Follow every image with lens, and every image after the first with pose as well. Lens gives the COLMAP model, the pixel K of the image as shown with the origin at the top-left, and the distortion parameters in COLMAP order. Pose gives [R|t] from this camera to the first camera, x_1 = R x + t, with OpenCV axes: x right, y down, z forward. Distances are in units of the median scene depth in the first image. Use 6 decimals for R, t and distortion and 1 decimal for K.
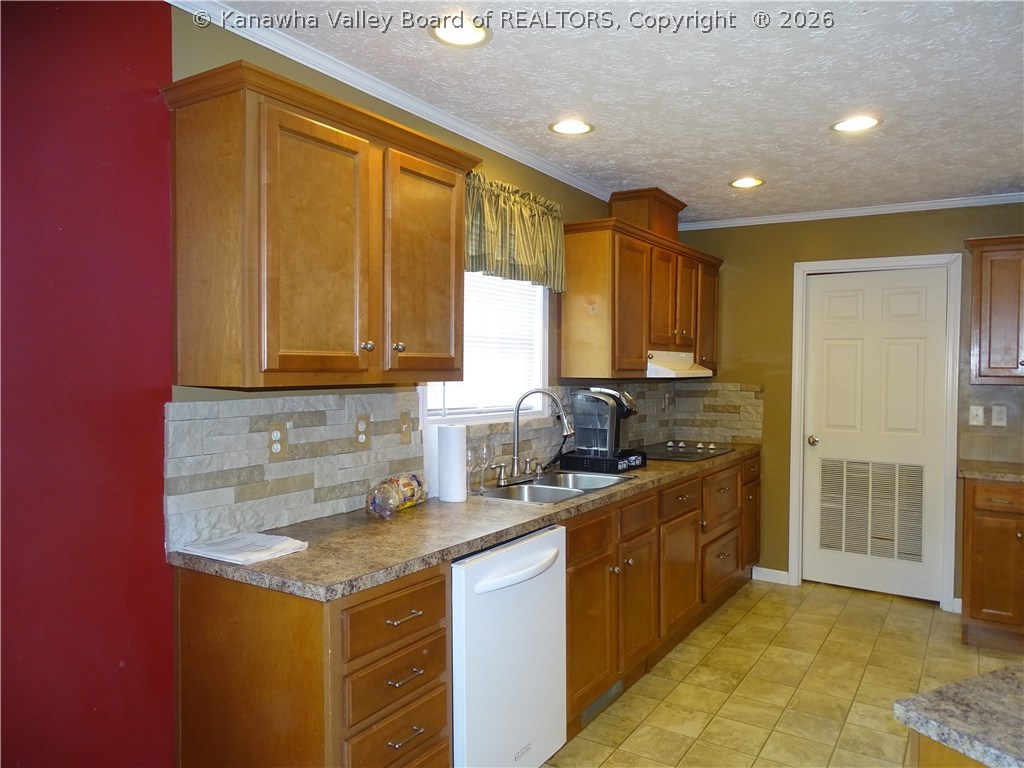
lens RADIAL K [[727.7, 0, 514.7], [0, 727.7, 381.9], [0, 0, 1]] dist [-0.024558, 0.002935]
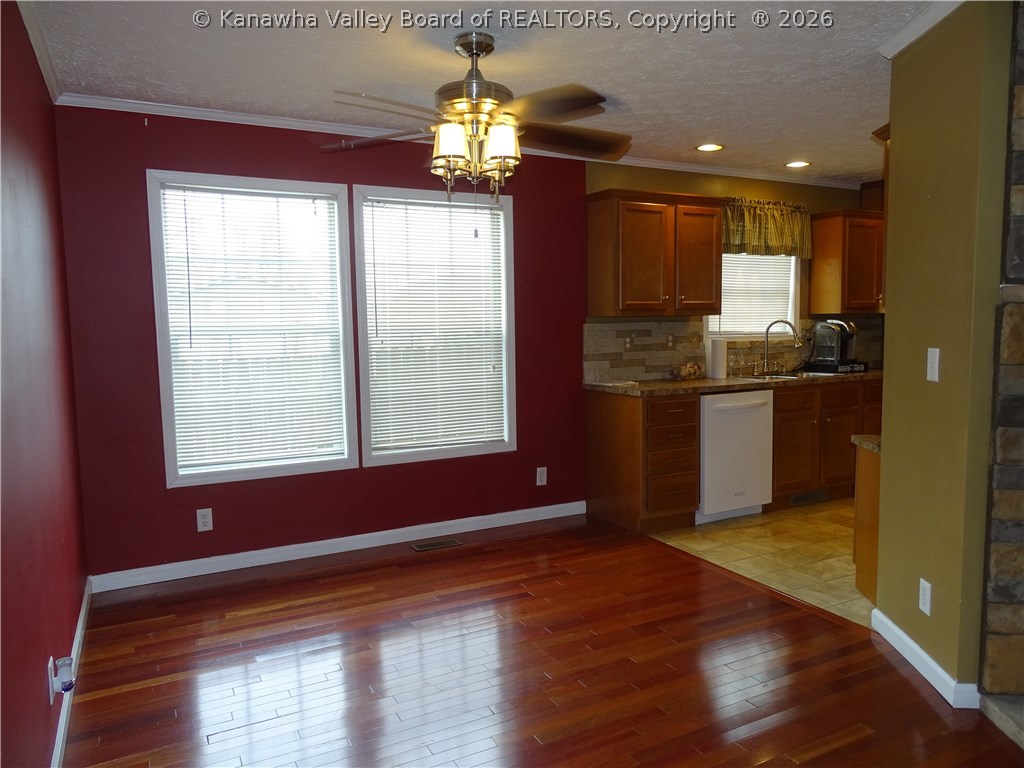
lens RADIAL K [[727.7, 0, 514.9], [0, 727.7, 384.5], [0, 0, 1]] dist [-0.024558, 0.002935]
pose [[0.871548, 0.029974, -0.489392, 0.411761], [0.007278, 0.997229, 0.074039, 0.037620], [0.490255, -0.068091, 0.868915, -0.988976]]
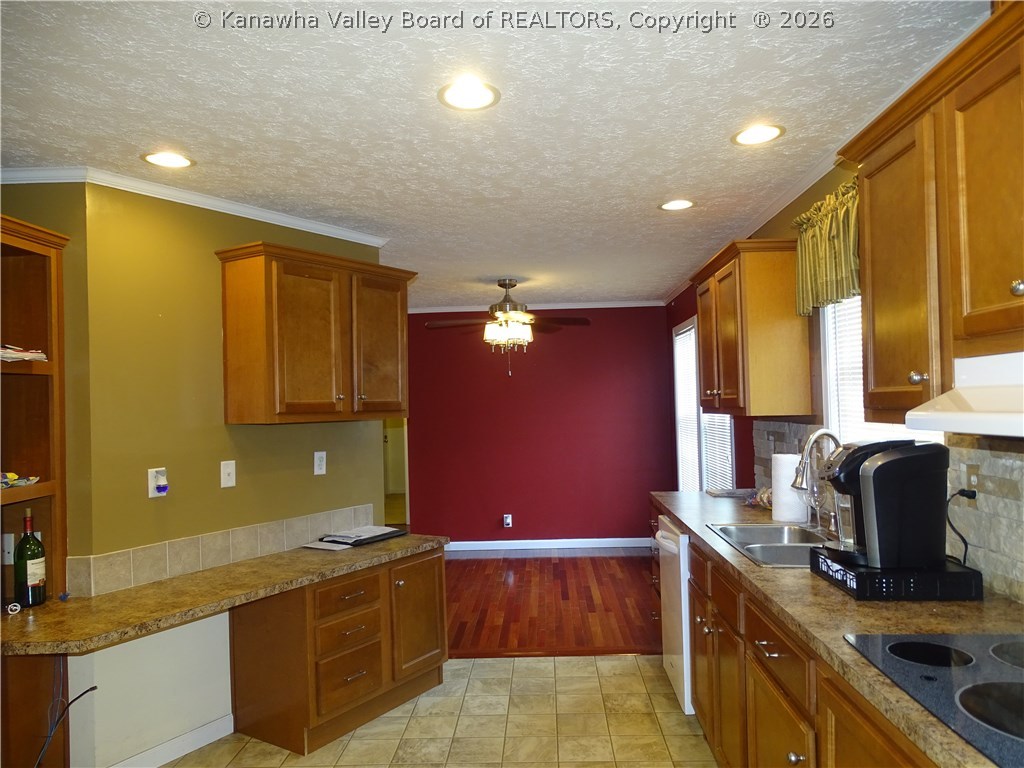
lens RADIAL K [[727.7, 0, 513.3], [0, 727.7, 387.8], [0, 0, 1]] dist [-0.024558, 0.002935]
pose [[-0.864702, 0.009144, -0.502202, 0.901935], [0.017403, 0.999779, -0.011761, -0.038730], [0.501983, -0.018910, -0.864671, 1.754271]]
